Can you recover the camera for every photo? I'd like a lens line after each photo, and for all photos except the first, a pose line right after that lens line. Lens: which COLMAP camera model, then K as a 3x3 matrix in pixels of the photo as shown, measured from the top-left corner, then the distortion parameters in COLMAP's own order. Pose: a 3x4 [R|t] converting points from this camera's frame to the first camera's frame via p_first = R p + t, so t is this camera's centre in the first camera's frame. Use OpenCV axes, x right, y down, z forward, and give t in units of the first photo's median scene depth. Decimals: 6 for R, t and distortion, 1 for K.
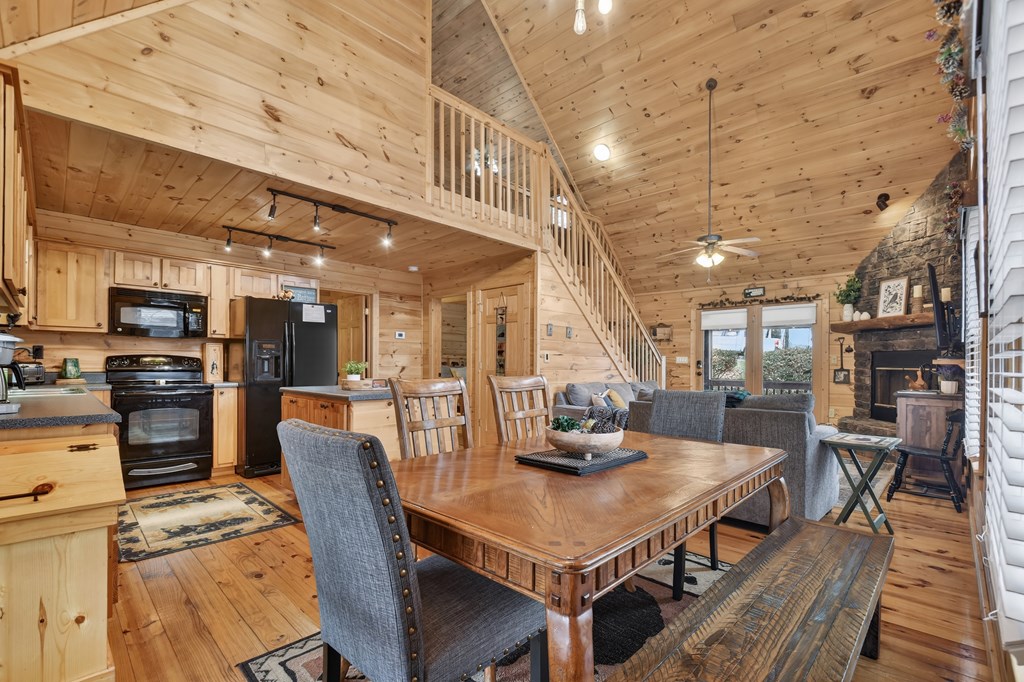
lens RADIAL K [[452.8, 0, 491.6], [0, 452.8, 367.4], [0, 0, 1]] dist [-0.009628, -0.005954]
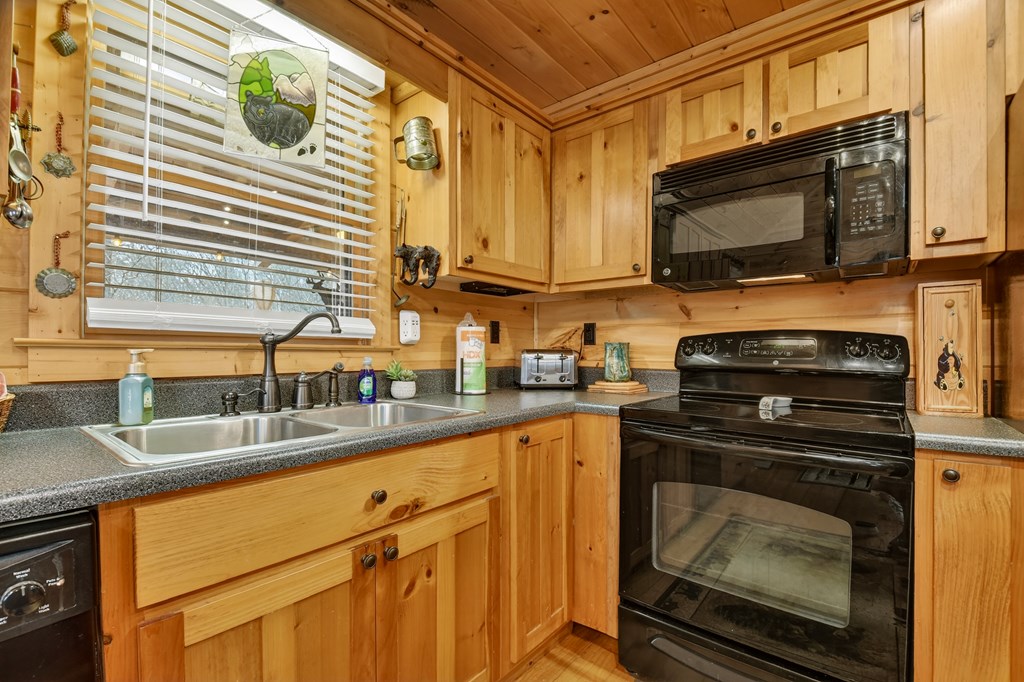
lens RADIAL K [[452.8, 0, 516.5], [0, 452.8, 351.7], [0, 0, 1]] dist [-0.009628, -0.005954]
pose [[0.129173, -0.004811, -0.991610, -0.403848], [-0.006717, 0.999961, -0.005727, -0.005754], [0.991599, 0.007400, 0.129135, 0.757892]]
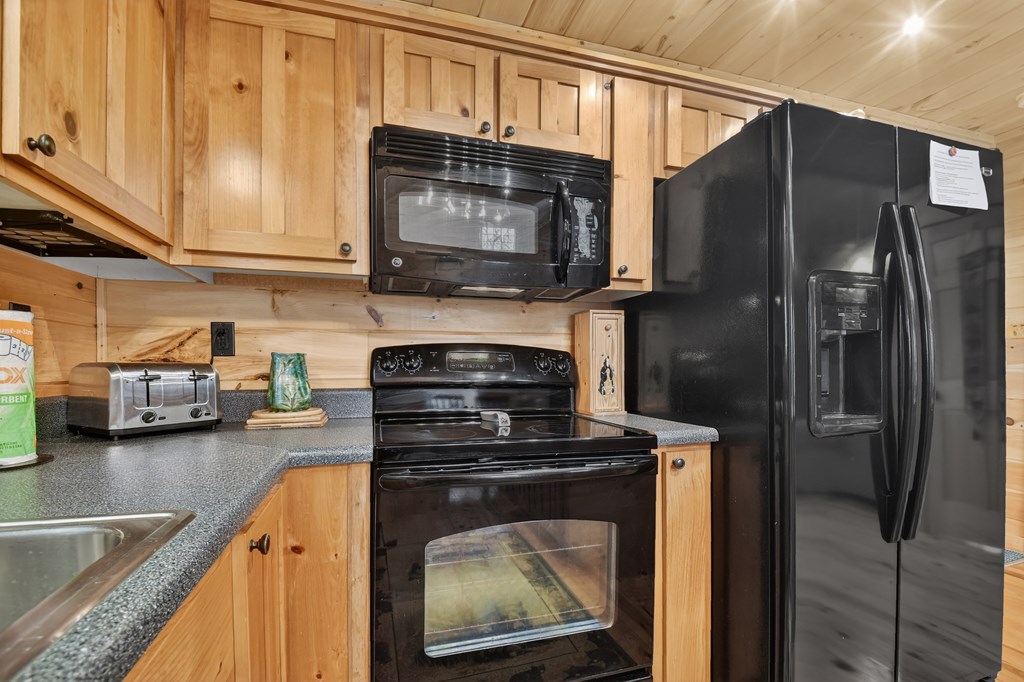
lens RADIAL K [[452.8, 0, 523.0], [0, 452.8, 369.7], [0, 0, 1]] dist [-0.009628, -0.005954]
pose [[0.900588, -0.003699, -0.434659, -0.570891], [0.005488, 0.999981, 0.002859, -0.006894], [0.434640, -0.004960, 0.900591, 0.702136]]
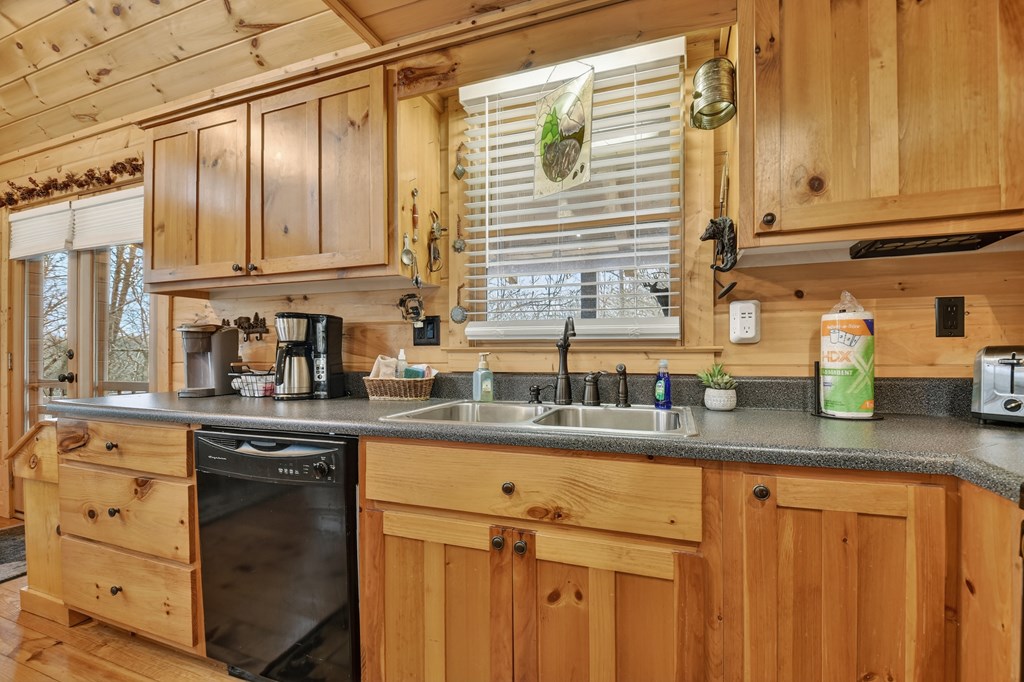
lens RADIAL K [[452.8, 0, 497.7], [0, 452.8, 352.8], [0, 0, 1]] dist [-0.009628, -0.005954]
pose [[-0.905933, -0.000349, -0.423420, -0.531156], [-0.000797, 0.999999, 0.000881, -0.007505], [0.423420, 0.001136, -0.905933, 0.942199]]
